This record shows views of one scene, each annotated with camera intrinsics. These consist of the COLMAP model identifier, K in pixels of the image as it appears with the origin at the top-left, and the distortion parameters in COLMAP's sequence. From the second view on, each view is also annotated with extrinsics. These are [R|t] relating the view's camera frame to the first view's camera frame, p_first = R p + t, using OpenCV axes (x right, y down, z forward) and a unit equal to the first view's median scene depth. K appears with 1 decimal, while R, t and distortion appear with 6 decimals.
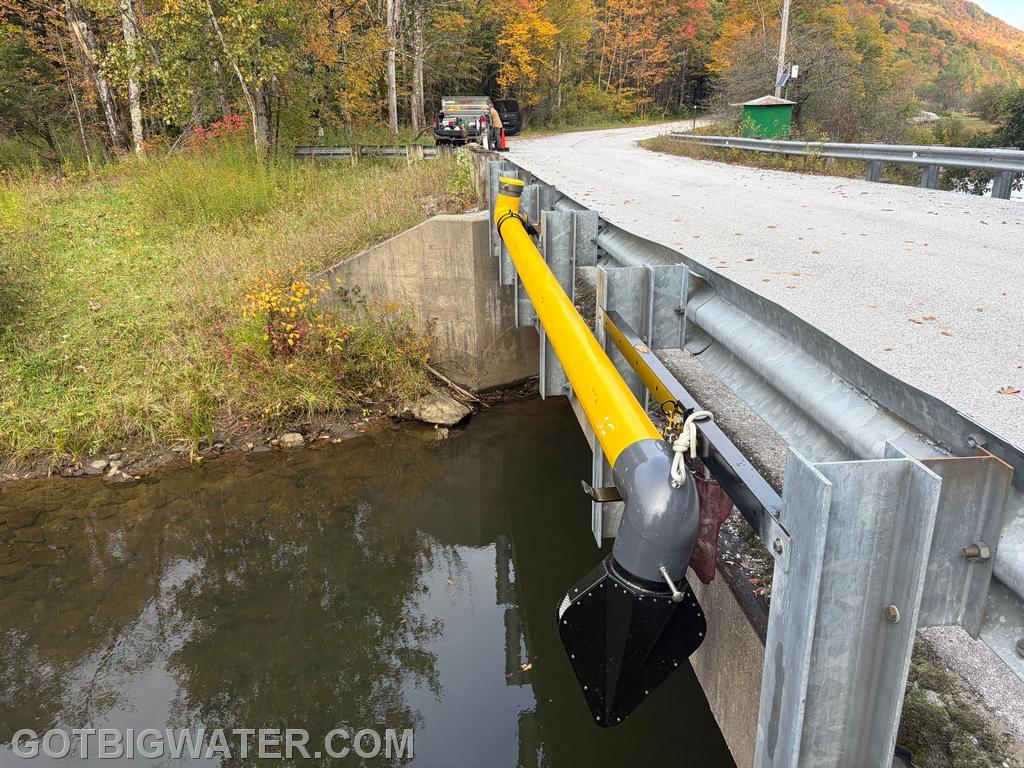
lens RADIAL K [[782.0, 0, 512.0], [0, 782.0, 384.0], [0, 0, 1]] dist [0.035929, -0.033721]
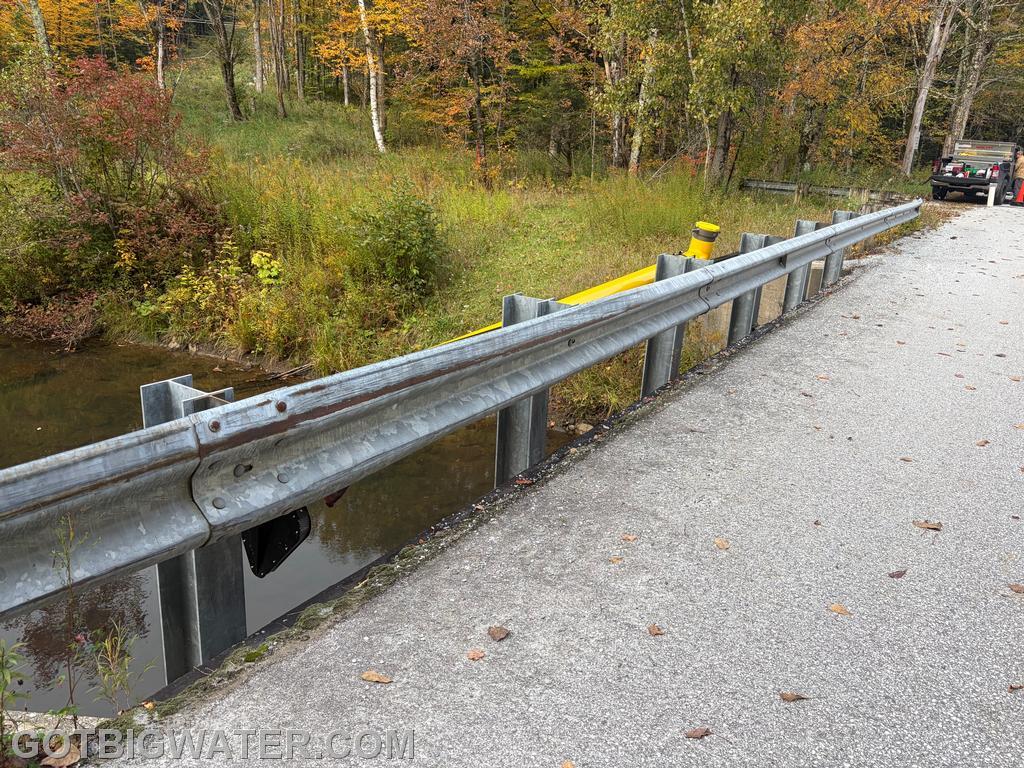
lens RADIAL K [[777.8, 0, 510.2], [0, 777.8, 390.8], [0, 0, 1]] dist [0.014054, -0.008550]
pose [[0.777374, 0.247272, -0.578400, 0.139228], [-0.260102, 0.963566, 0.062355, -0.012861], [0.572745, 0.101970, 0.813367, 0.004822]]
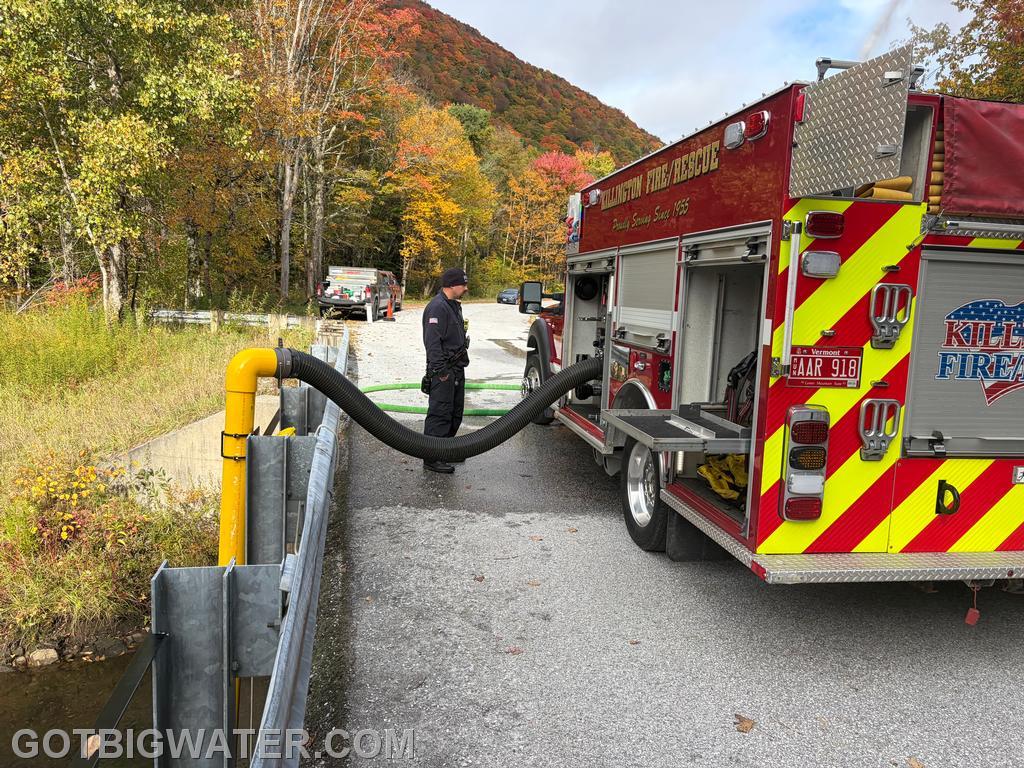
lens RADIAL K [[777.8, 0, 510.2], [0, 777.8, 390.8], [0, 0, 1]] dist [0.014054, -0.008550]
pose [[0.993687, 0.041213, 0.104348, 0.058338], [-0.020596, 0.981289, -0.191434, -0.029316], [-0.110286, 0.188076, 0.975943, 0.039199]]
